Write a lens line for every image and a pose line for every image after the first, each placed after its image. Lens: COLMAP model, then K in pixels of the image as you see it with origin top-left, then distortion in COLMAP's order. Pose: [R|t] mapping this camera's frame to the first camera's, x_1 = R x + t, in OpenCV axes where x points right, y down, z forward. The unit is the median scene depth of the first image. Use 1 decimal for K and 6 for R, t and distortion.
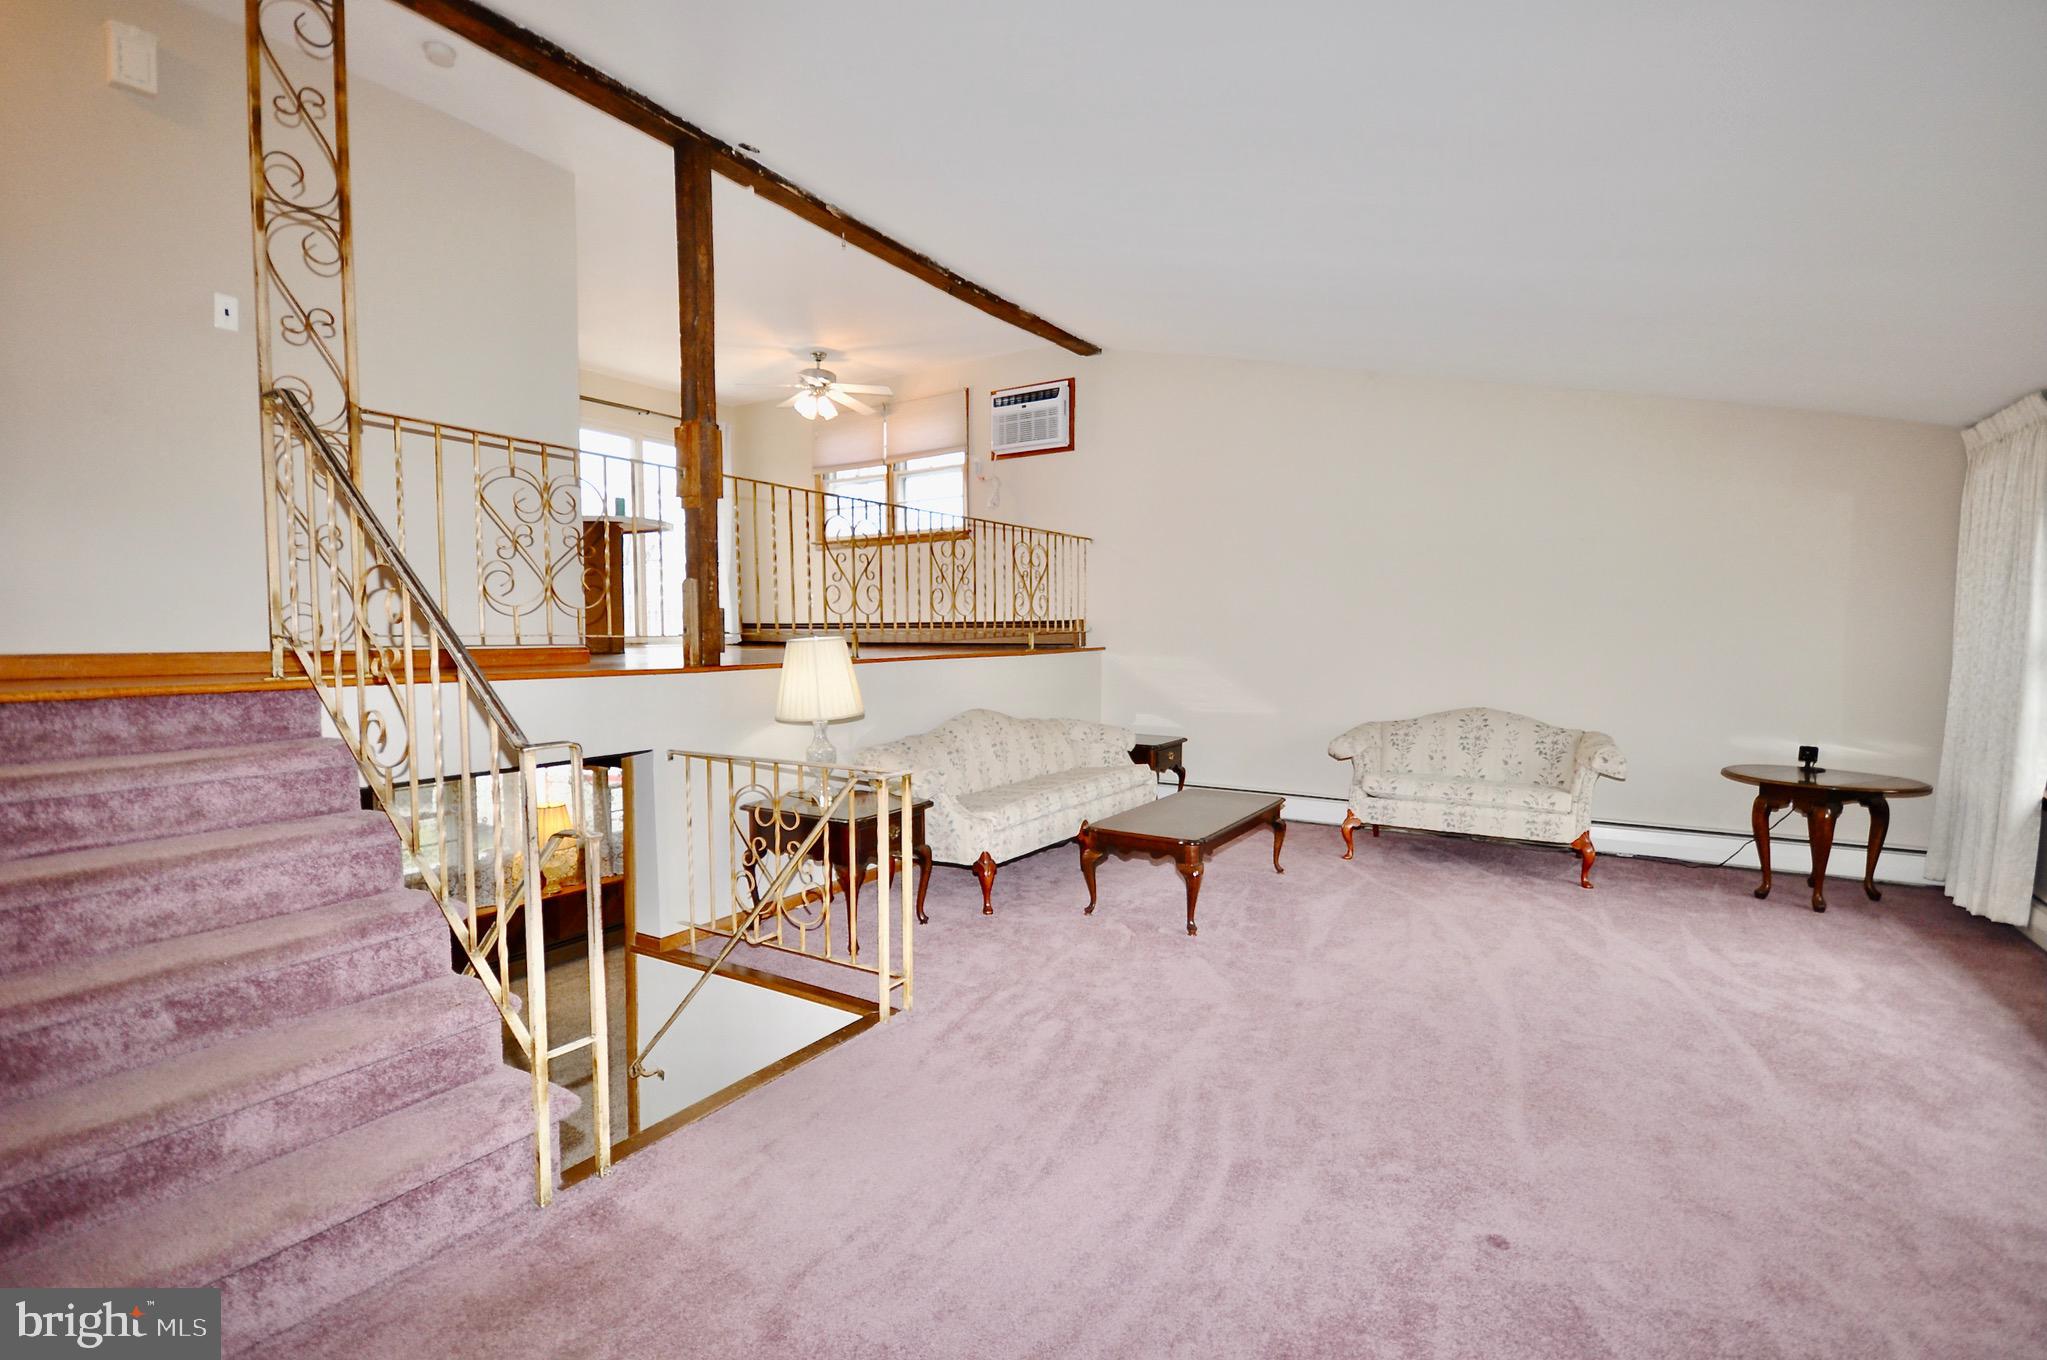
lens RADIAL K [[925.3, 0, 1020.3], [0, 925.3, 681.9], [0, 0, 1]] dist [0.012620, -0.010308]
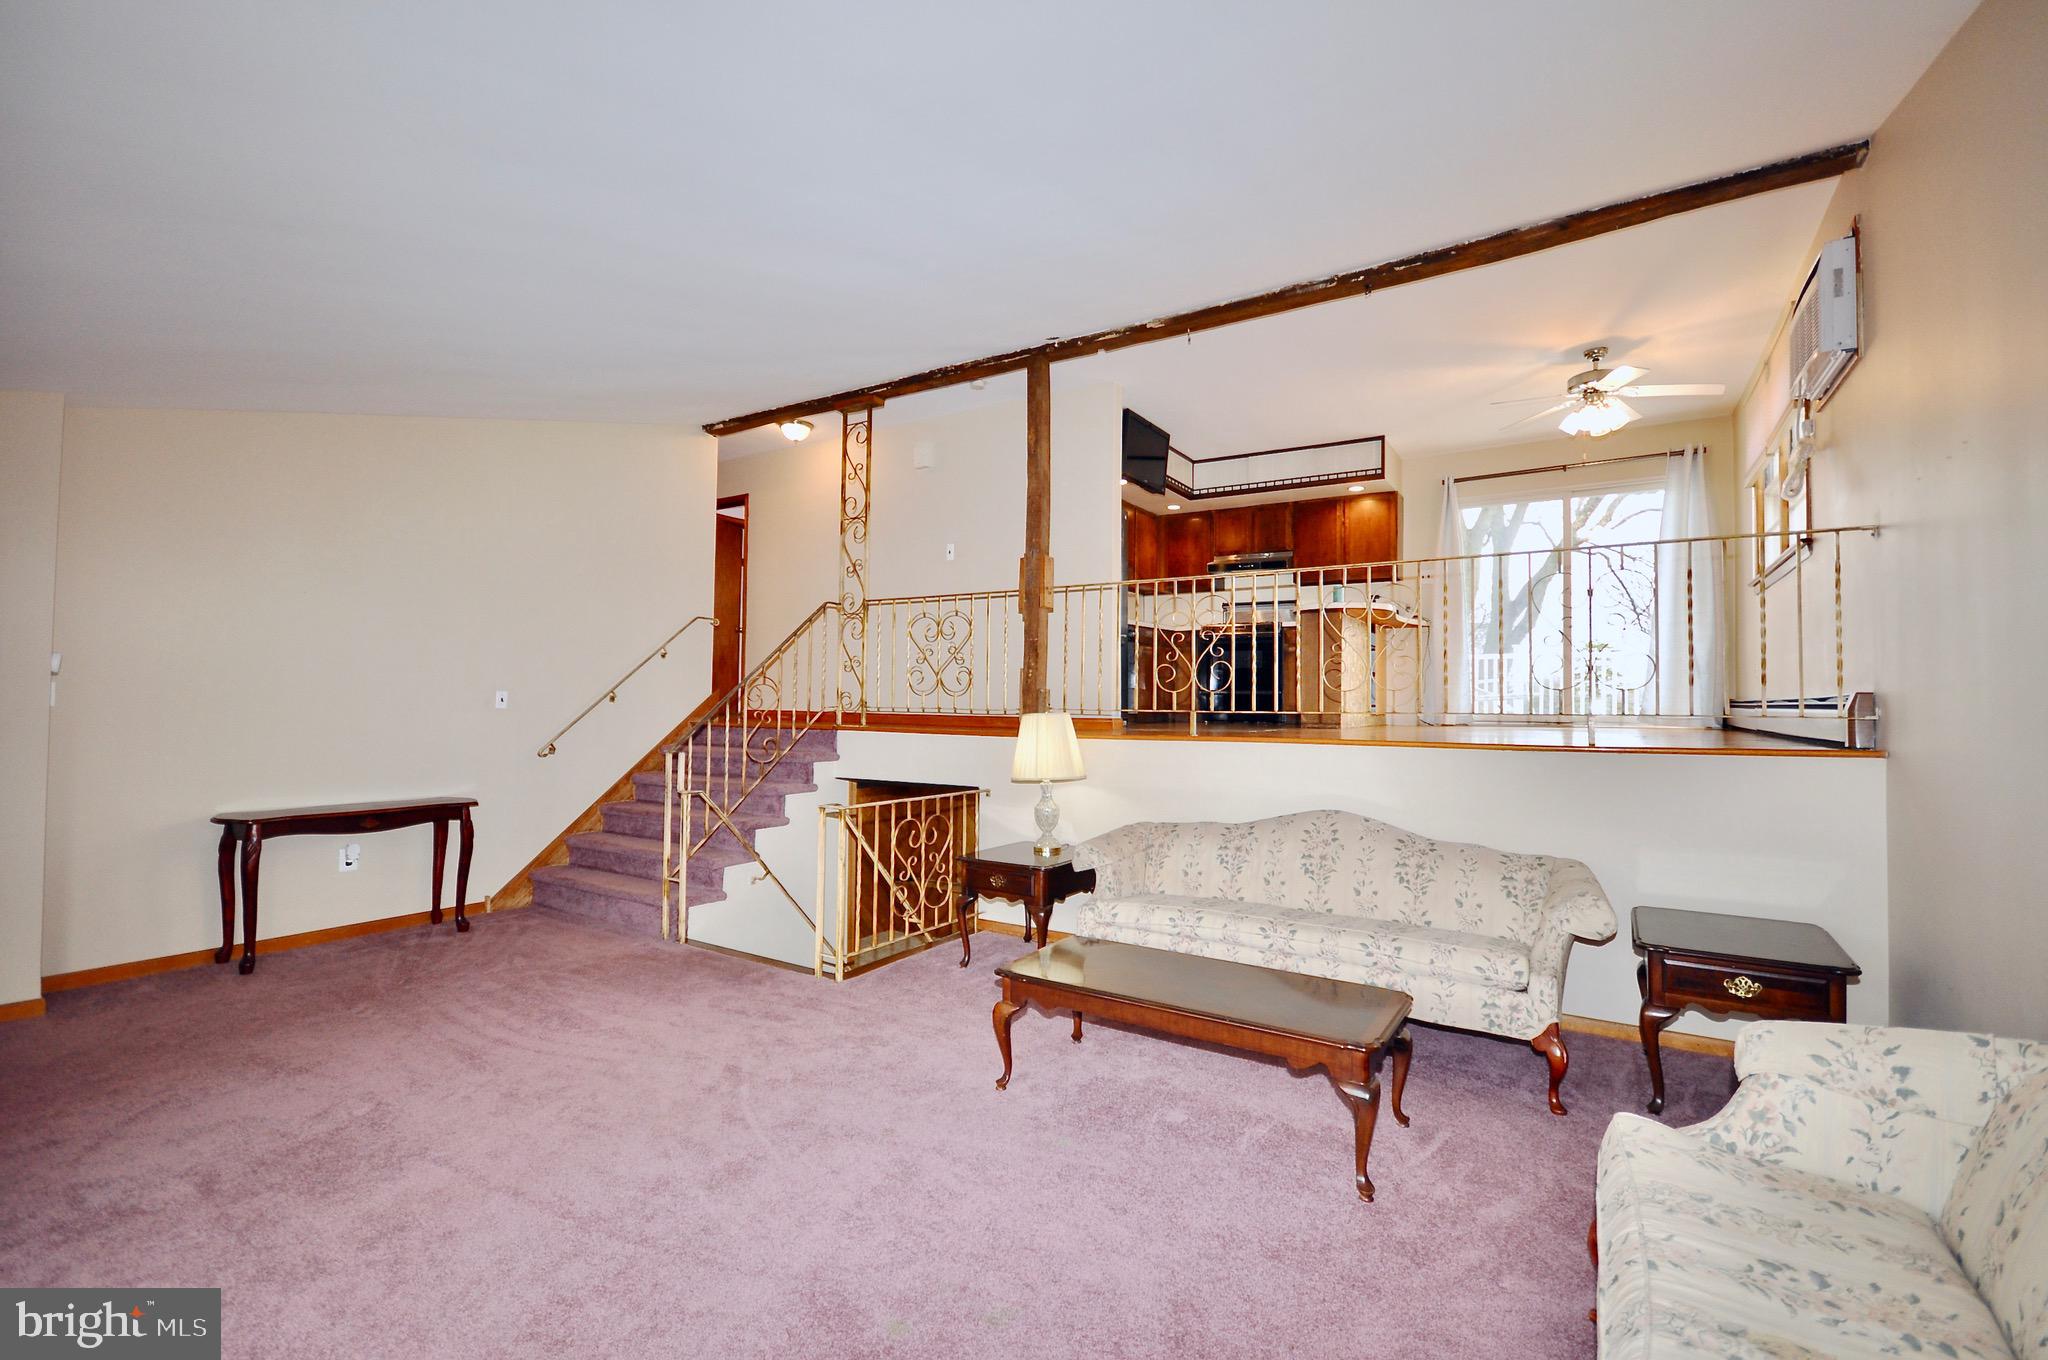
lens RADIAL K [[925.8, 0, 1020.8], [0, 925.8, 681.9], [0, 0, 1]] dist [0.012620, -0.010308]
pose [[-0.013243, -0.023586, -0.999634, 1.047377], [-0.062843, 0.997765, -0.022709, -0.061999], [0.997936, 0.062519, -0.014696, 1.049176]]
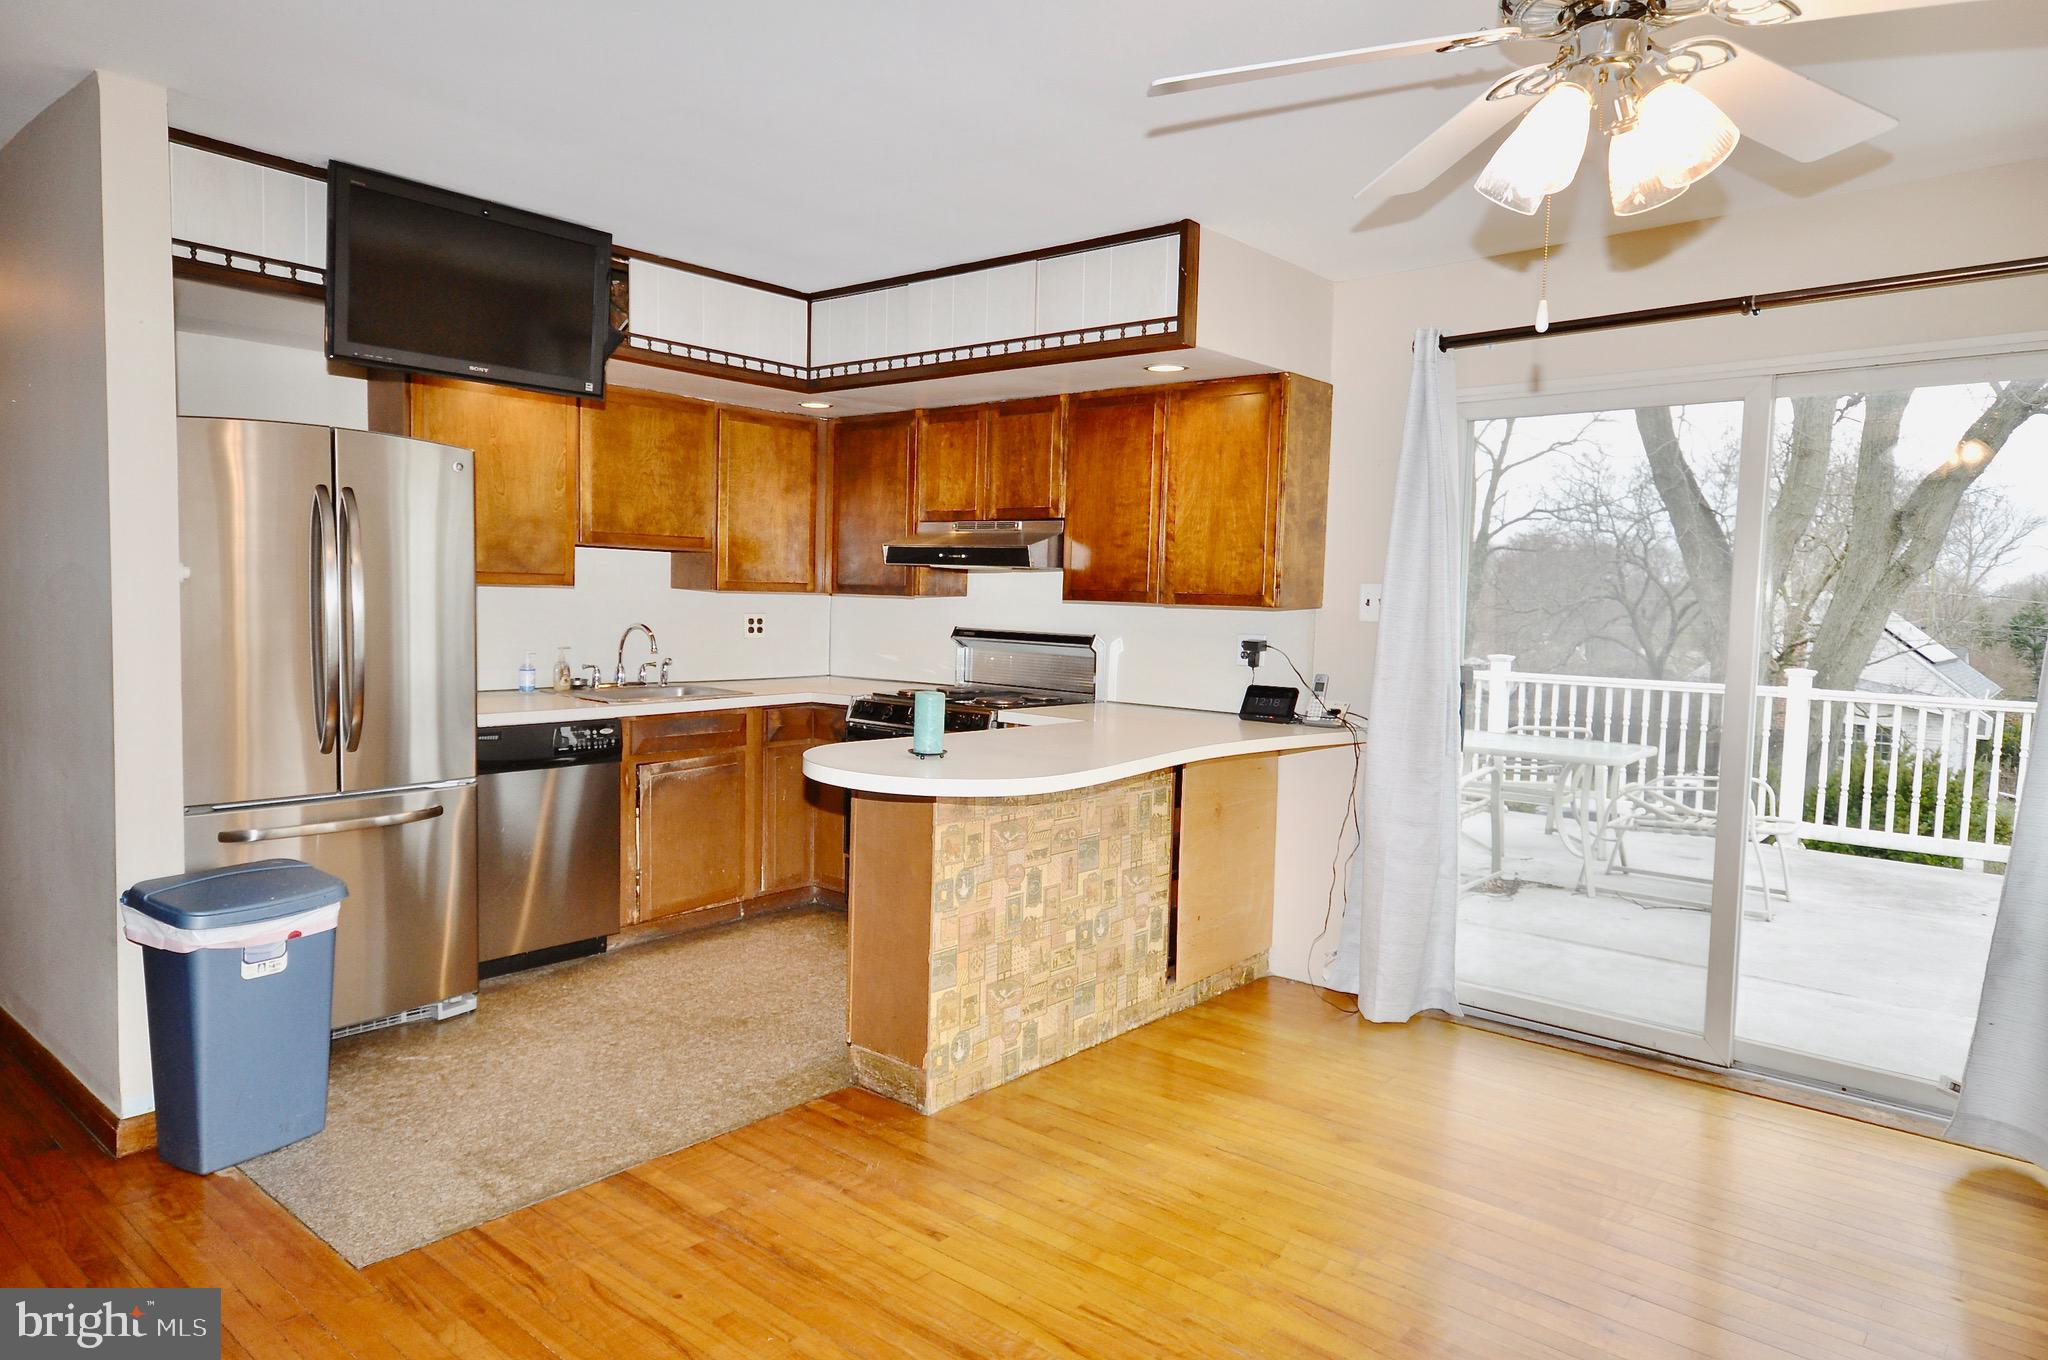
lens RADIAL K [[1277.2, 0, 1003.6], [0, 1277.2, 678.5], [0, 0, 1]] dist [0.006865, 0.000878]
pose [[-0.167957, 0.063365, -0.983756, 0.084849], [-0.077528, 0.993992, 0.077261, -0.392557], [0.982741, 0.089245, -0.162036, 1.776686]]
